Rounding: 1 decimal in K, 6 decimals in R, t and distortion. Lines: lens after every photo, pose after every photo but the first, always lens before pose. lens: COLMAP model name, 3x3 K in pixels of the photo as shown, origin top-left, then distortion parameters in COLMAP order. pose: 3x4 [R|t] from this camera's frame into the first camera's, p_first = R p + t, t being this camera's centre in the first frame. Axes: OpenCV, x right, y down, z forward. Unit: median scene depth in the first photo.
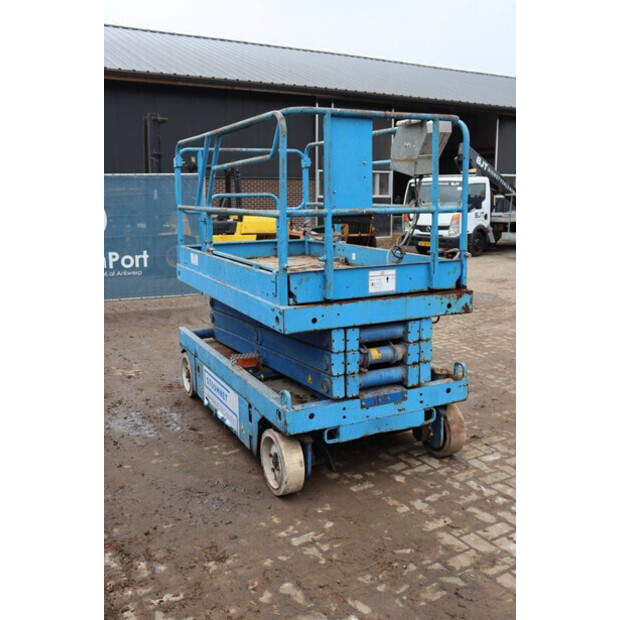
lens RADIAL K [[625.3, 0, 310.0], [0, 625.3, 310.0], [0, 0, 1]] dist [-0.043910, 0.010801]
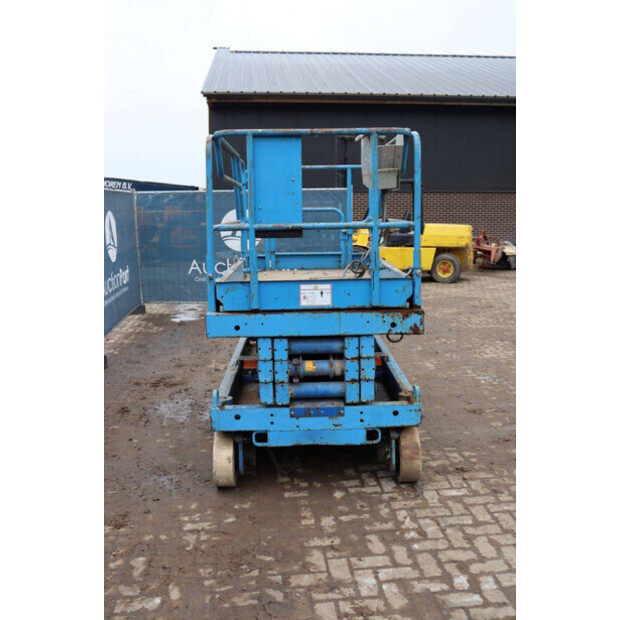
lens RADIAL K [[610.2, 0, 310.0], [0, 610.2, 310.0], [0, 0, 1]] dist [-0.059911, 0.020453]
pose [[0.910553, 0.066713, -0.407975, 0.511153], [-0.072953, 0.997335, 0.000264, -0.021533], [0.406905, 0.029522, 0.912993, 0.091700]]
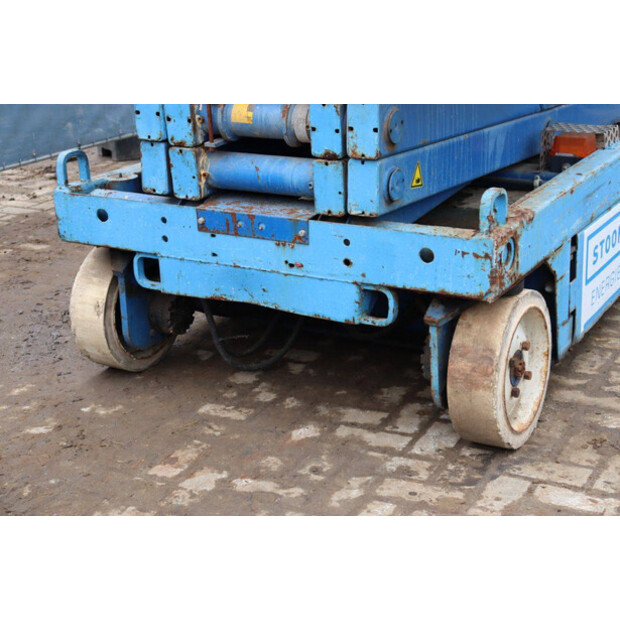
lens RADIAL K [[1106.9, 0, 311.3], [0, 1106.9, 296.7], [0, 0, 1]] dist [0.214214, 0.020606]
pose [[0.559932, 0.259088, -0.786988, 0.753079], [-0.128520, 0.965513, 0.226421, 0.016294], [0.818510, -0.025637, 0.573919, 0.619875]]
